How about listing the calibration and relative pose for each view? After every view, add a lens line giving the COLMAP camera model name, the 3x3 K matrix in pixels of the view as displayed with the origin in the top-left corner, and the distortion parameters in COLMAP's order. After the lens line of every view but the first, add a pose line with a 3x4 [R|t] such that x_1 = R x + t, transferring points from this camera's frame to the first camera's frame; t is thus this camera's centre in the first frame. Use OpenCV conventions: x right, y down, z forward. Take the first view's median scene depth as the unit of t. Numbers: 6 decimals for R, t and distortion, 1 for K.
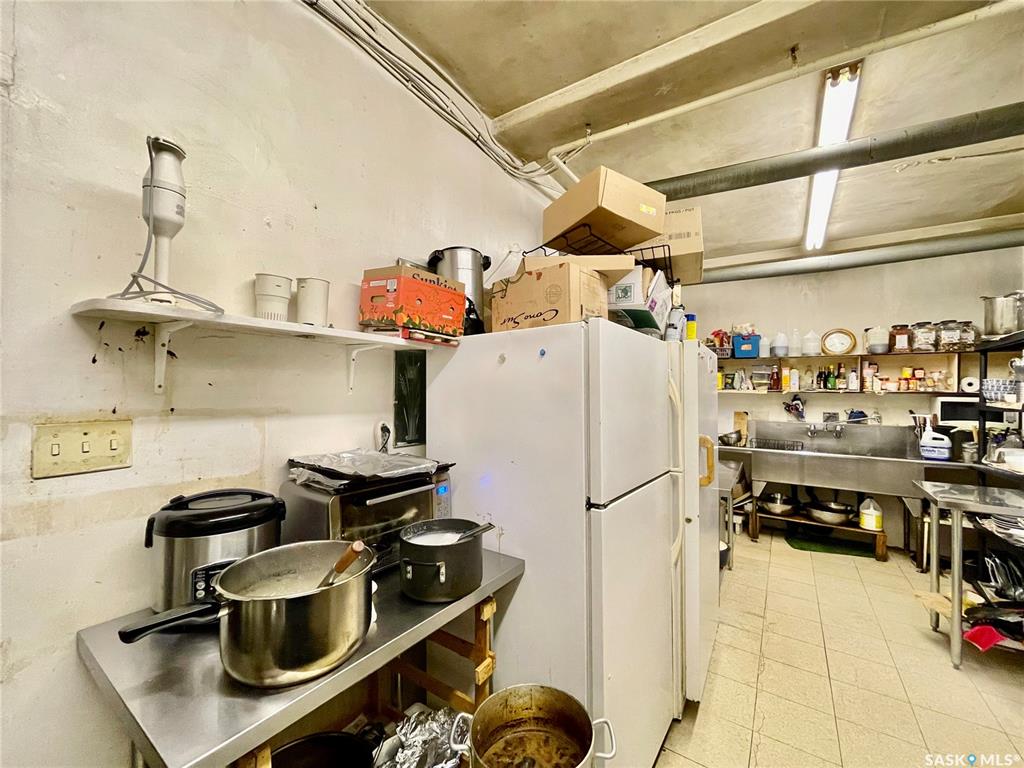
lens RADIAL K [[410.4, 0, 511.1], [0, 410.4, 386.2], [0, 0, 1]] dist [-0.001001, -0.000924]
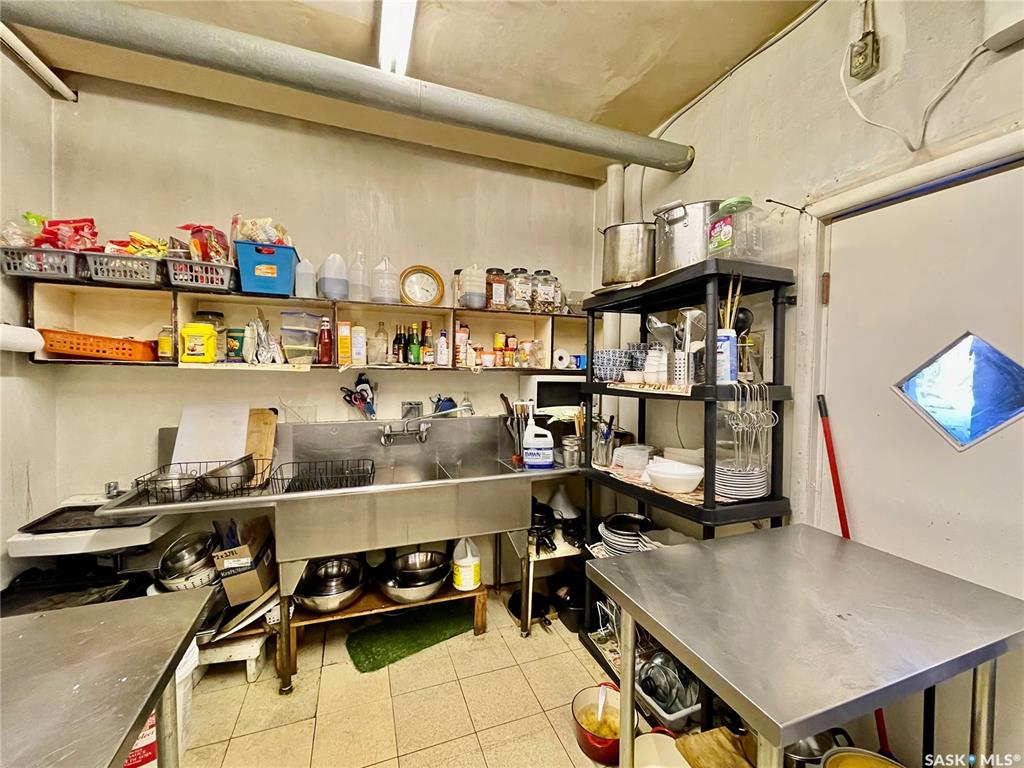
lens RADIAL K [[412.9, 0, 510.8], [0, 412.9, 385.1], [0, 0, 1]] dist [0.000019, -0.000416]
pose [[0.579557, -0.031232, 0.814333, 0.376819], [-0.009415, 0.998942, 0.045013, 0.010120], [-0.814877, -0.033754, 0.578650, 0.541837]]
